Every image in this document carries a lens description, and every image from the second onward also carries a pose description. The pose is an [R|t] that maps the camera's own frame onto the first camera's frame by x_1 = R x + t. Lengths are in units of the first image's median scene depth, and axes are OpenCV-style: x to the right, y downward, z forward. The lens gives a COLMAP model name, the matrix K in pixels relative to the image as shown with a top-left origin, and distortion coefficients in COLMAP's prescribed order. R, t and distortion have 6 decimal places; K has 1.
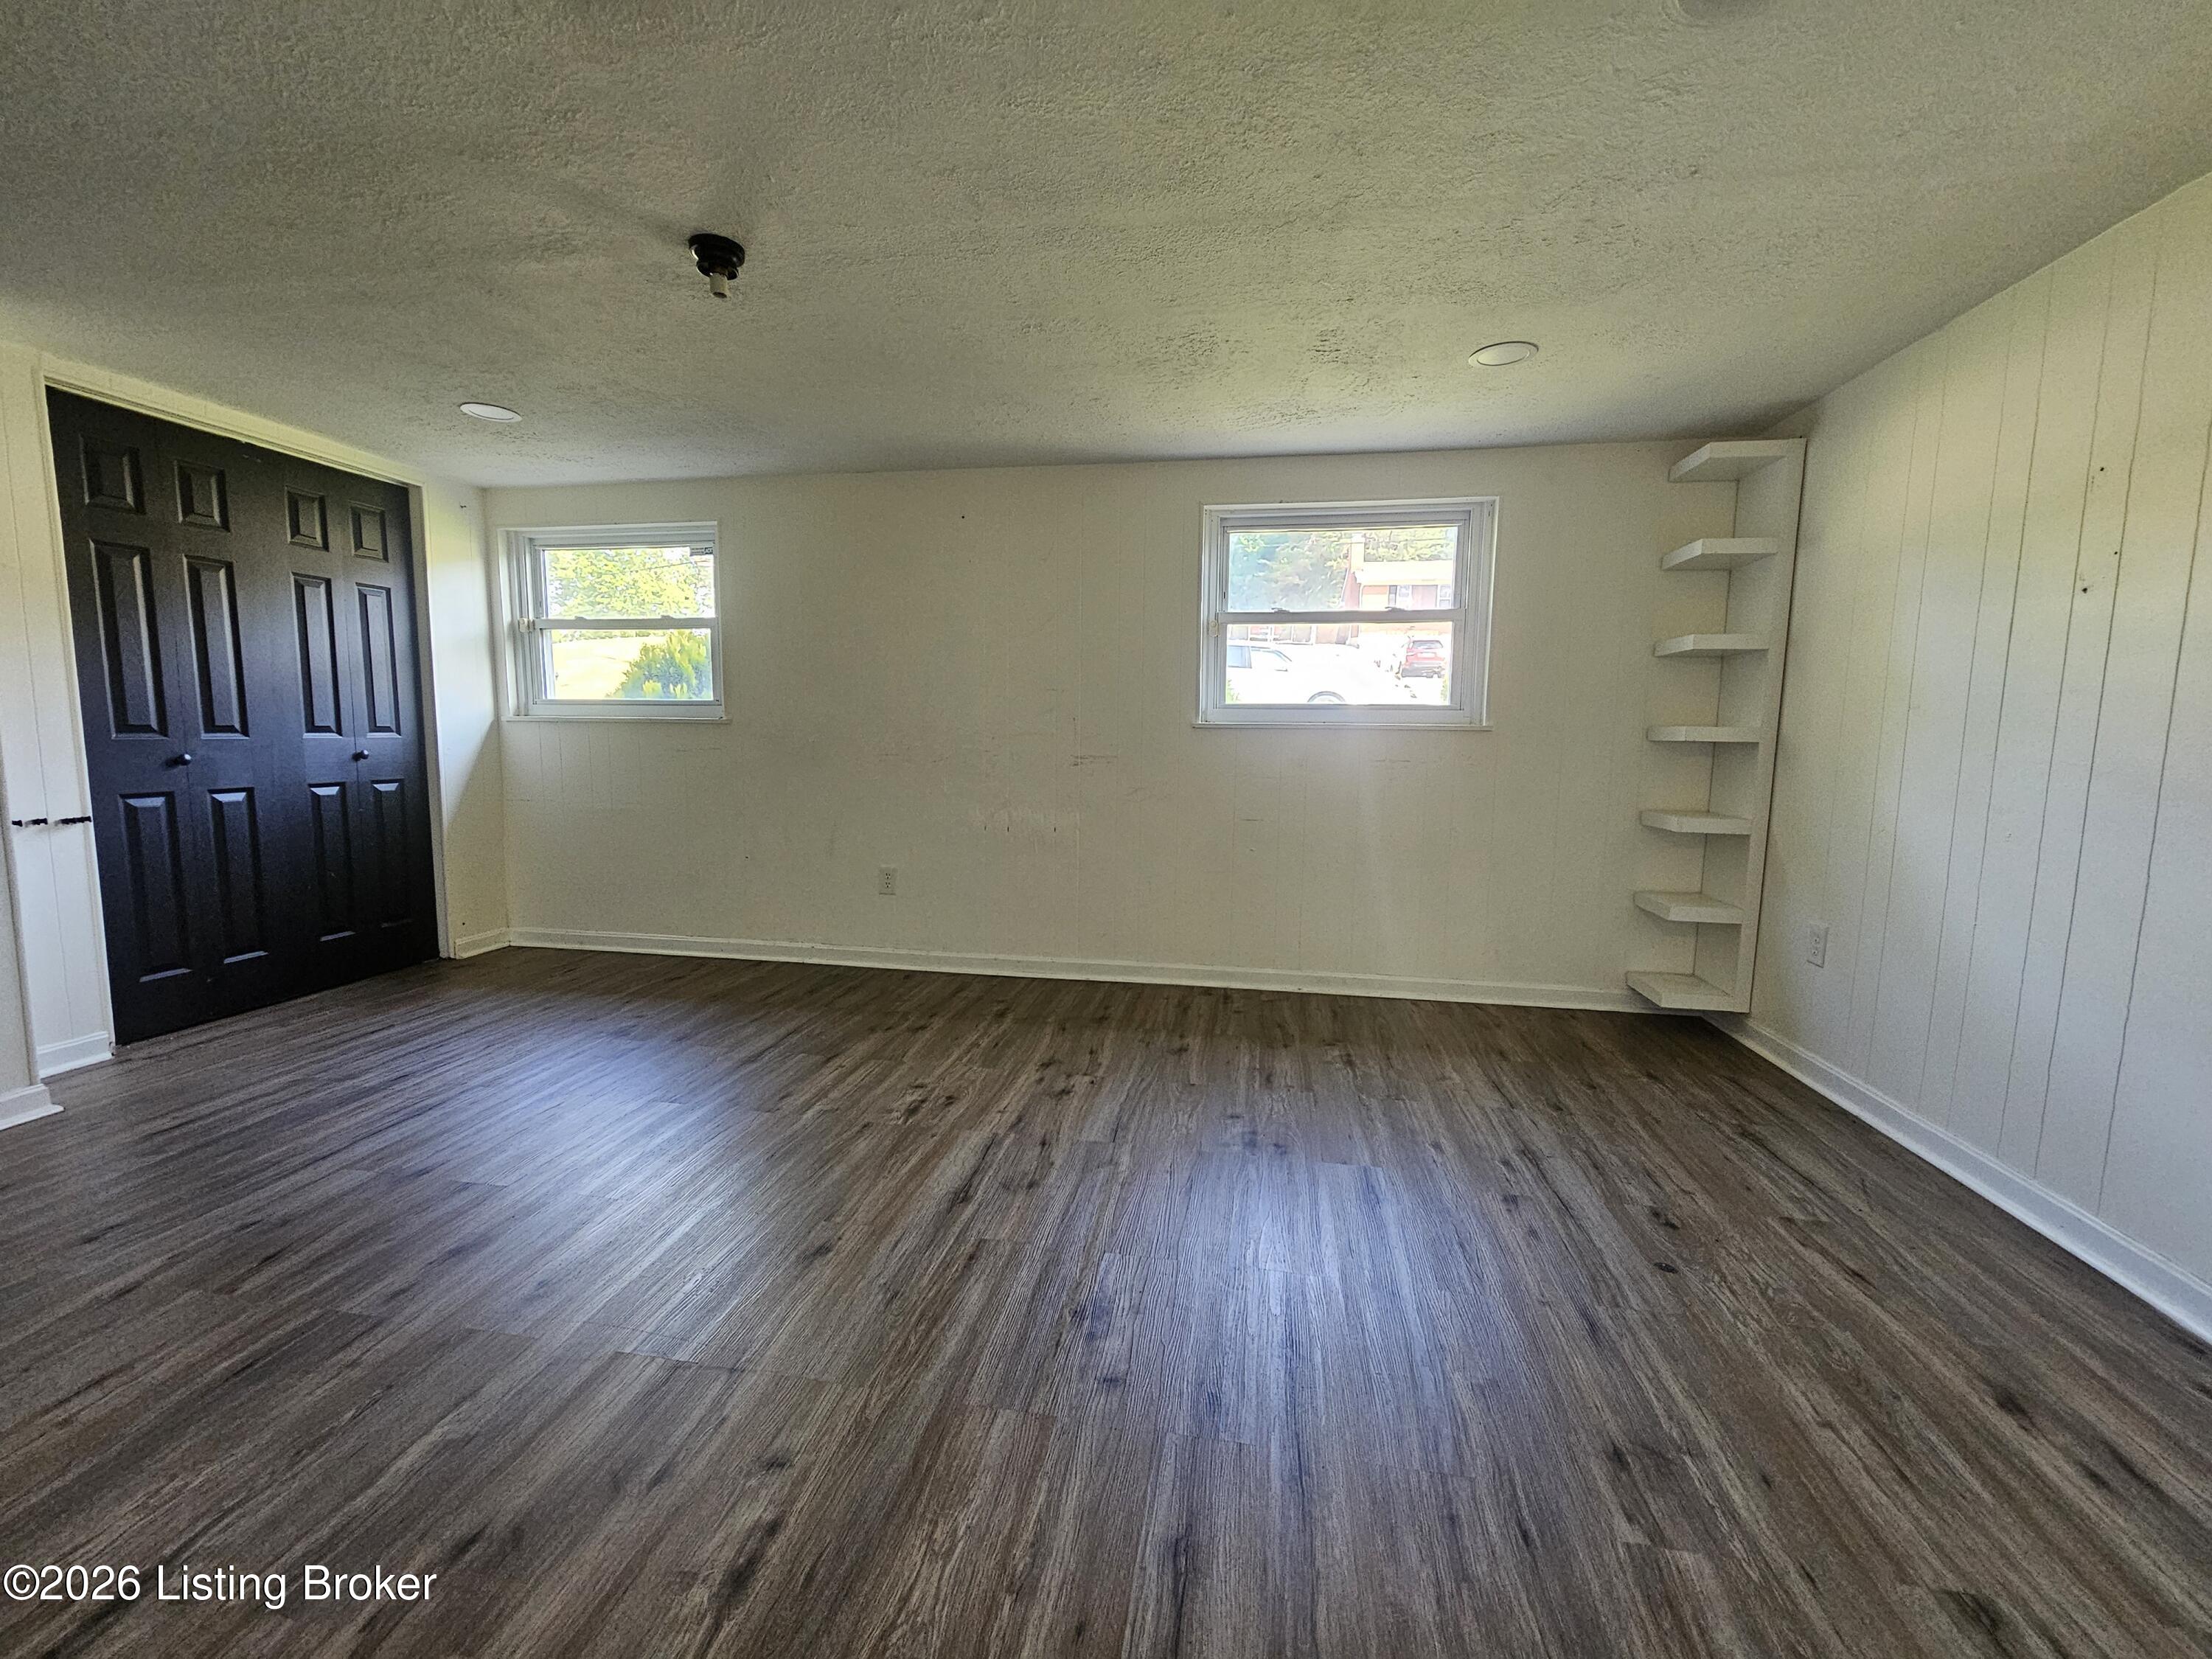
lens RADIAL K [[905.8, 0, 1106.0], [0, 905.8, 829.5], [0, 0, 1]] dist [0.000730, 0.000098]
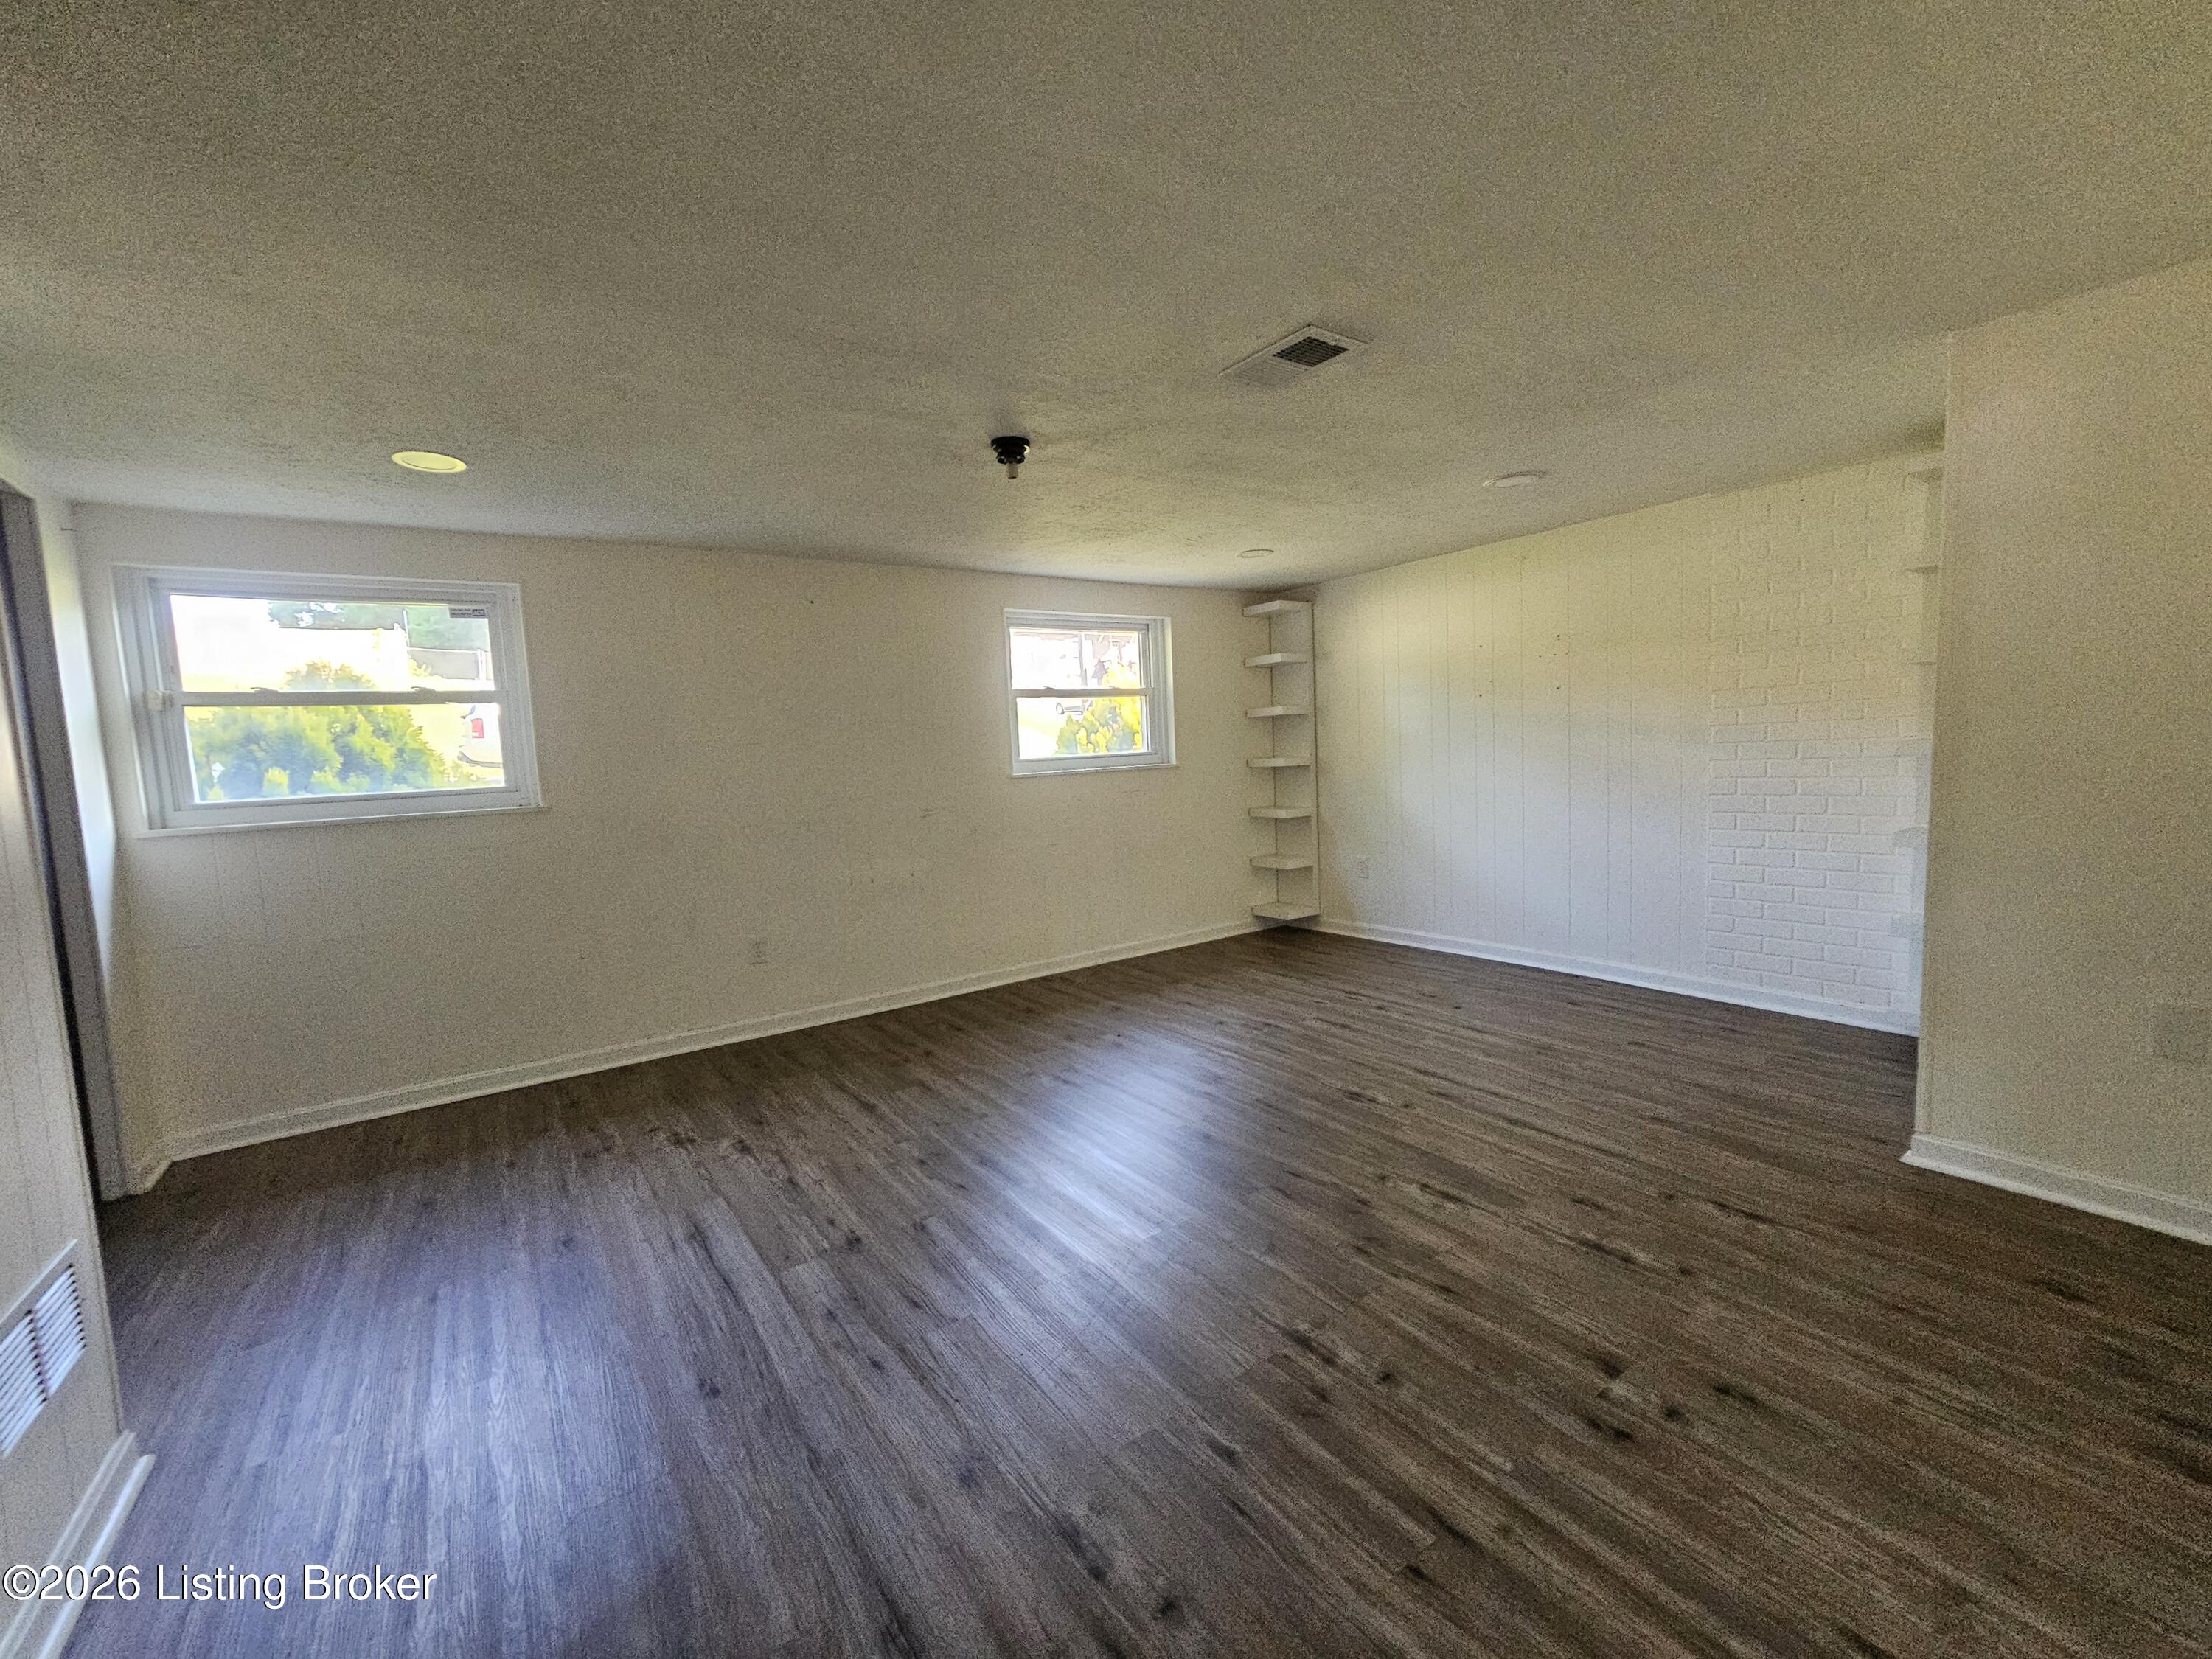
lens RADIAL K [[895.6, 0, 1106.0], [0, 895.6, 829.5], [0, 0, 1]] dist [0.008147, -0.000034]
pose [[0.710766, -0.109756, 0.694813, -0.767396], [0.134455, 0.990738, 0.018960, -0.051725], [-0.690459, 0.079945, 0.718940, -0.002874]]
